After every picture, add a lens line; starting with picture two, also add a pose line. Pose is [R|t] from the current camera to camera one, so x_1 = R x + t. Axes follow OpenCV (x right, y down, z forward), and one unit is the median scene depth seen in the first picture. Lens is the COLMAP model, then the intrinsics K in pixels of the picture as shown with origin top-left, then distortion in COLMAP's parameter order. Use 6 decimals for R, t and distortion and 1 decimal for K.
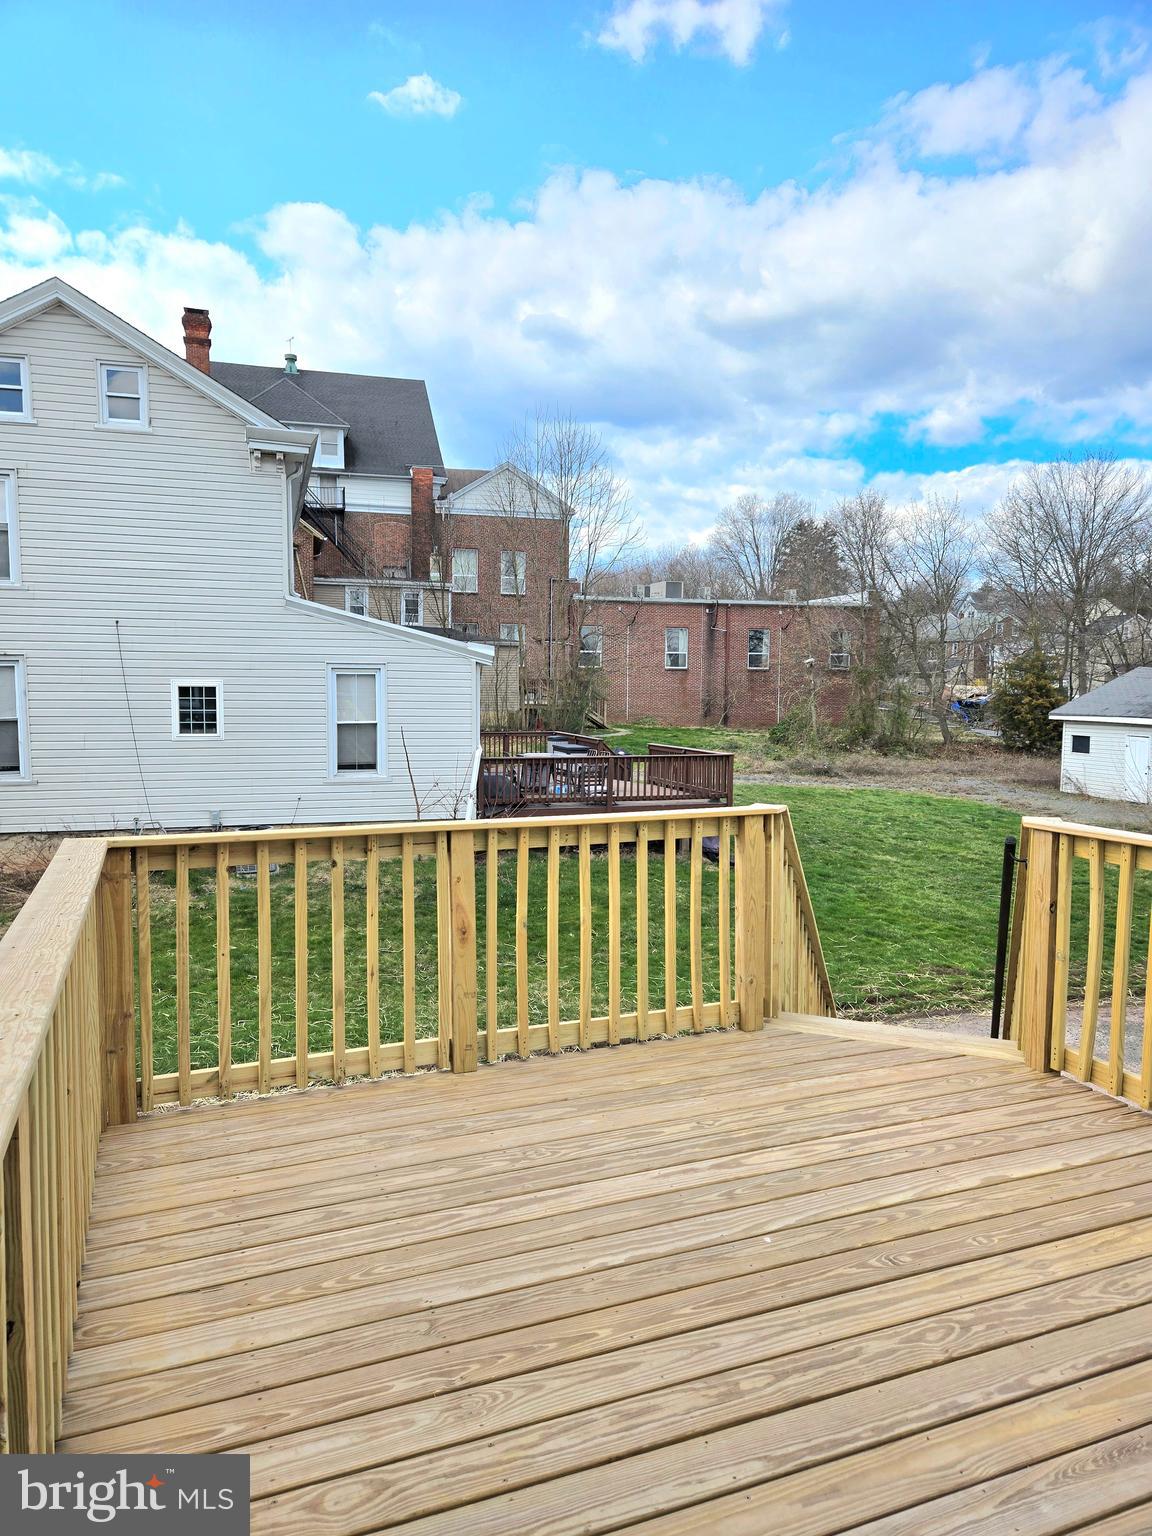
lens RADIAL K [[1024.2, 0, 577.3], [0, 1024.2, 762.1], [0, 0, 1]] dist [0.072237, -0.064782]
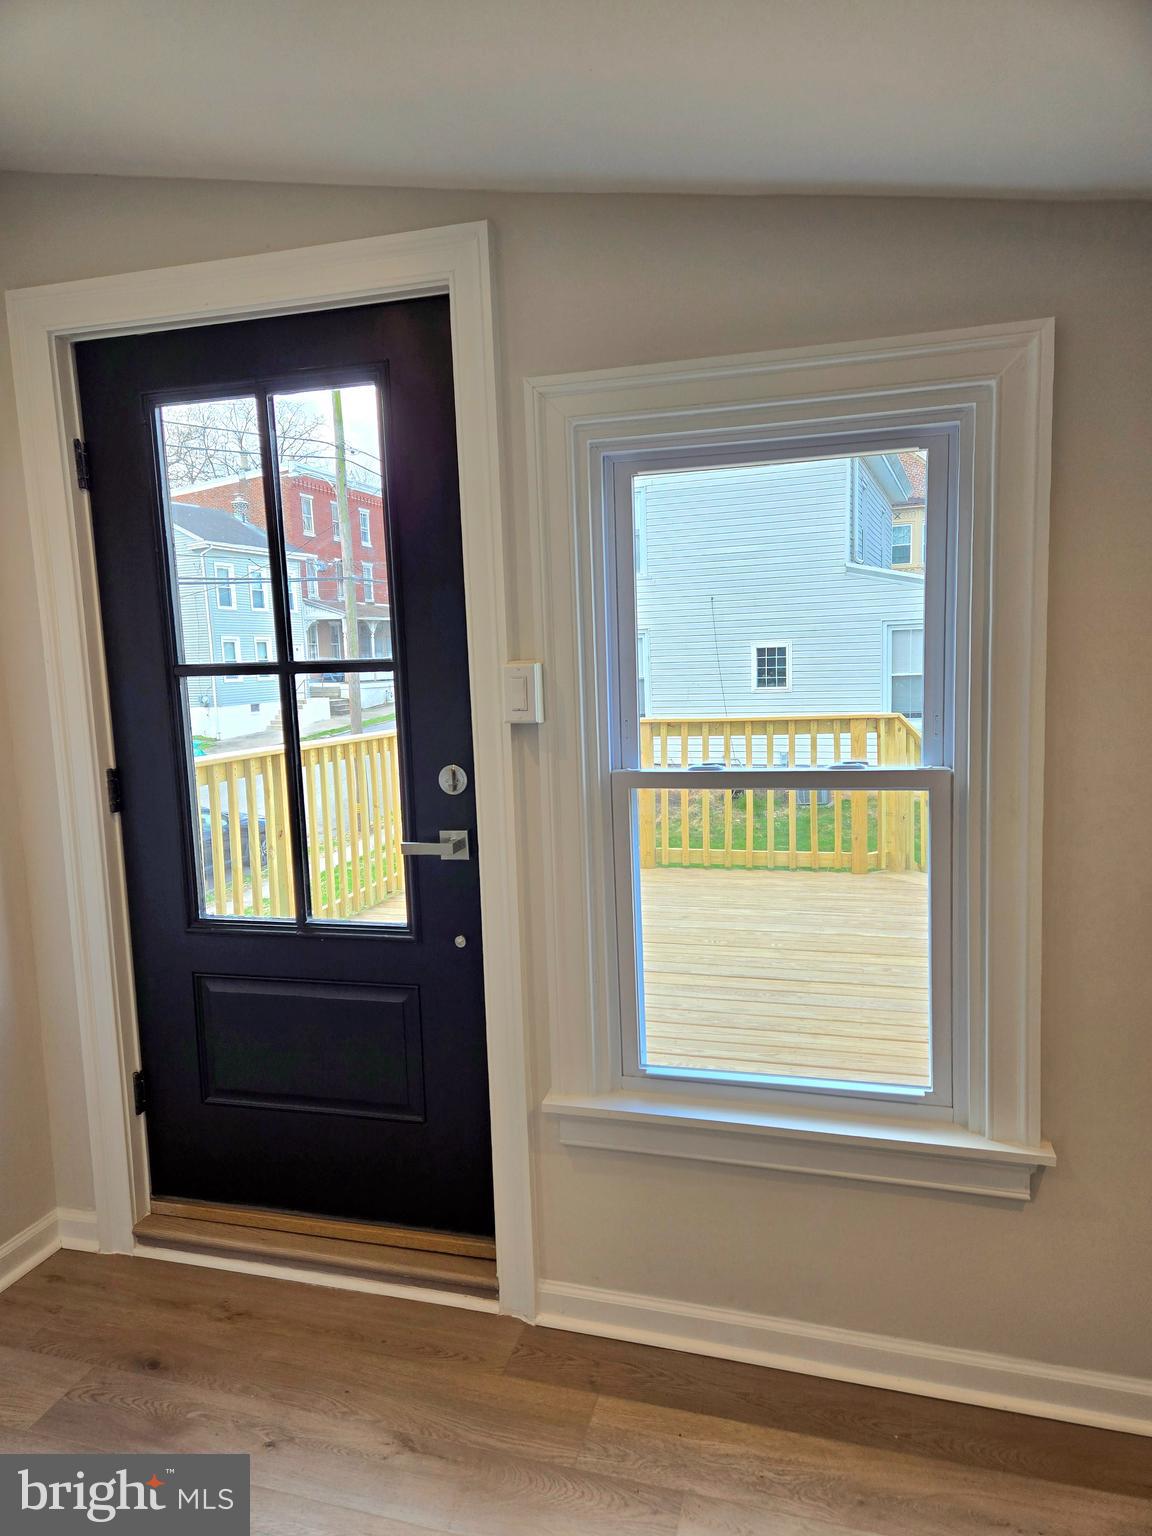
lens RADIAL K [[1024.2, 0, 577.3], [0, 1024.2, 762.1], [0, 0, 1]] dist [0.072237, -0.064782]
pose [[0.794091, 0.028863, -0.607113, 0.191590], [-0.006845, 0.999233, 0.038553, 0.016082], [0.607760, -0.026459, 0.793680, -0.089740]]
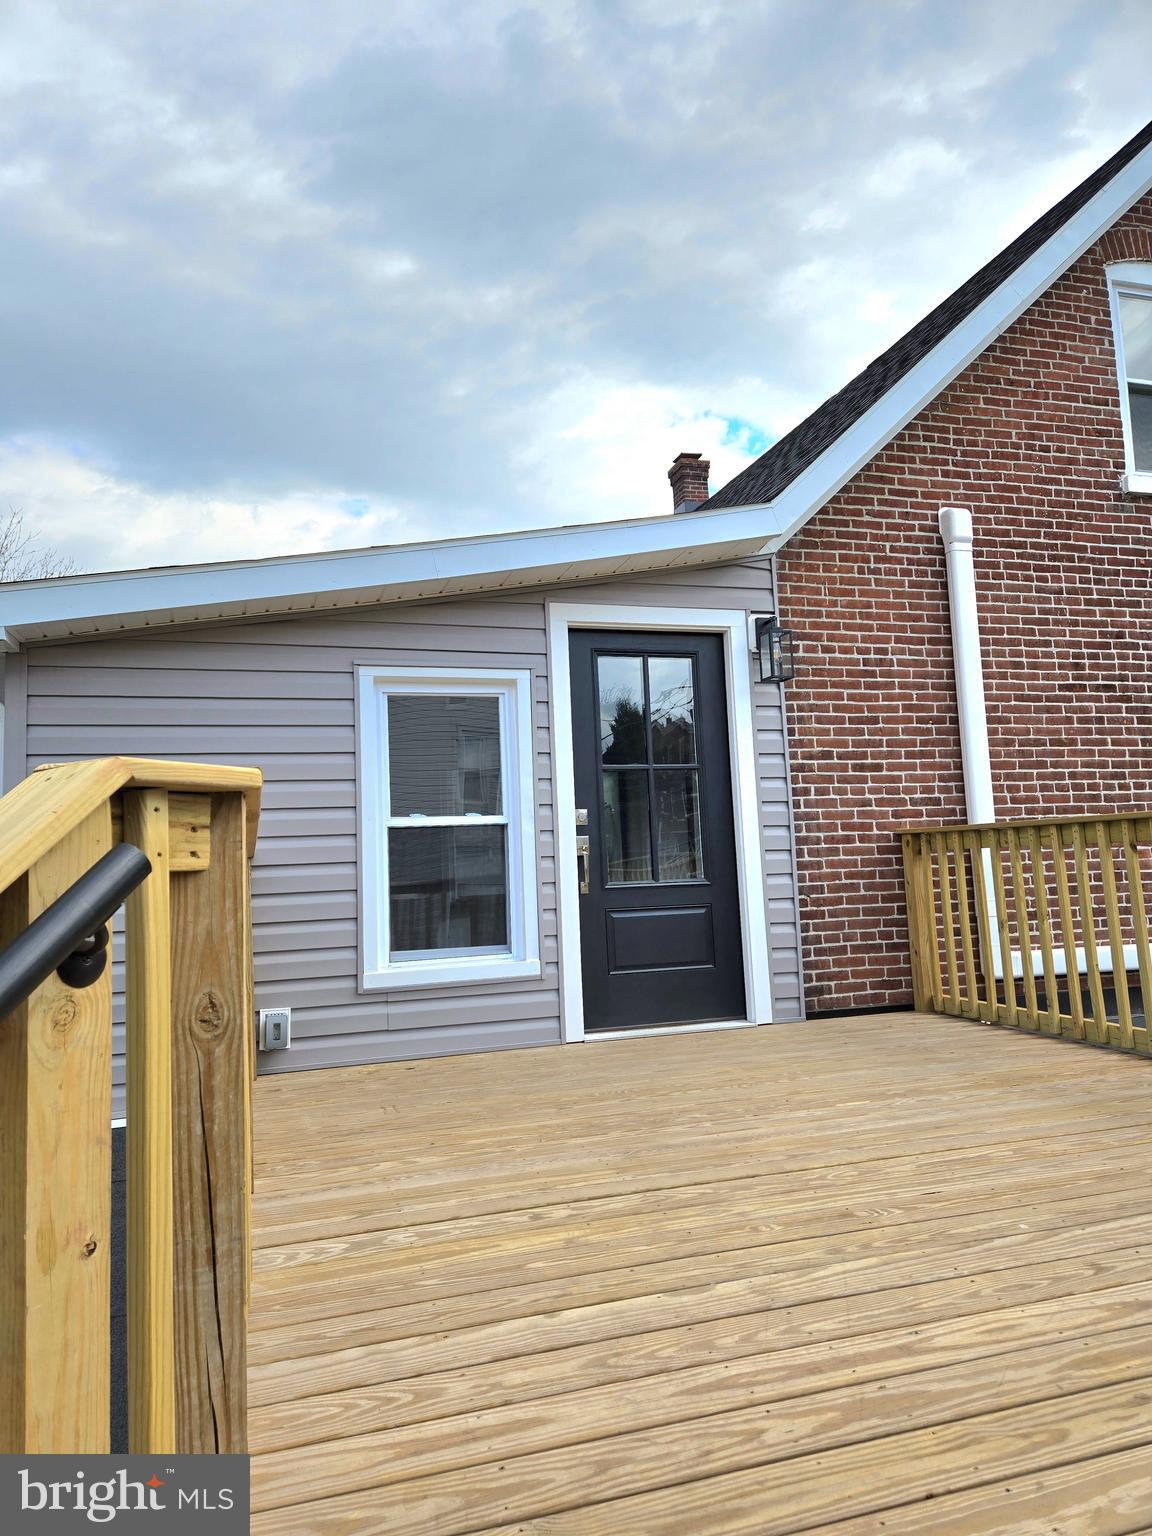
lens RADIAL K [[1024.2, 0, 577.3], [0, 1024.2, 762.1], [0, 0, 1]] dist [0.072237, -0.064782]
pose [[-0.997568, 0.039880, 0.057167, 0.079529], [0.038286, 0.998854, -0.028723, 0.016325], [-0.058246, -0.026465, -0.997951, 0.314531]]
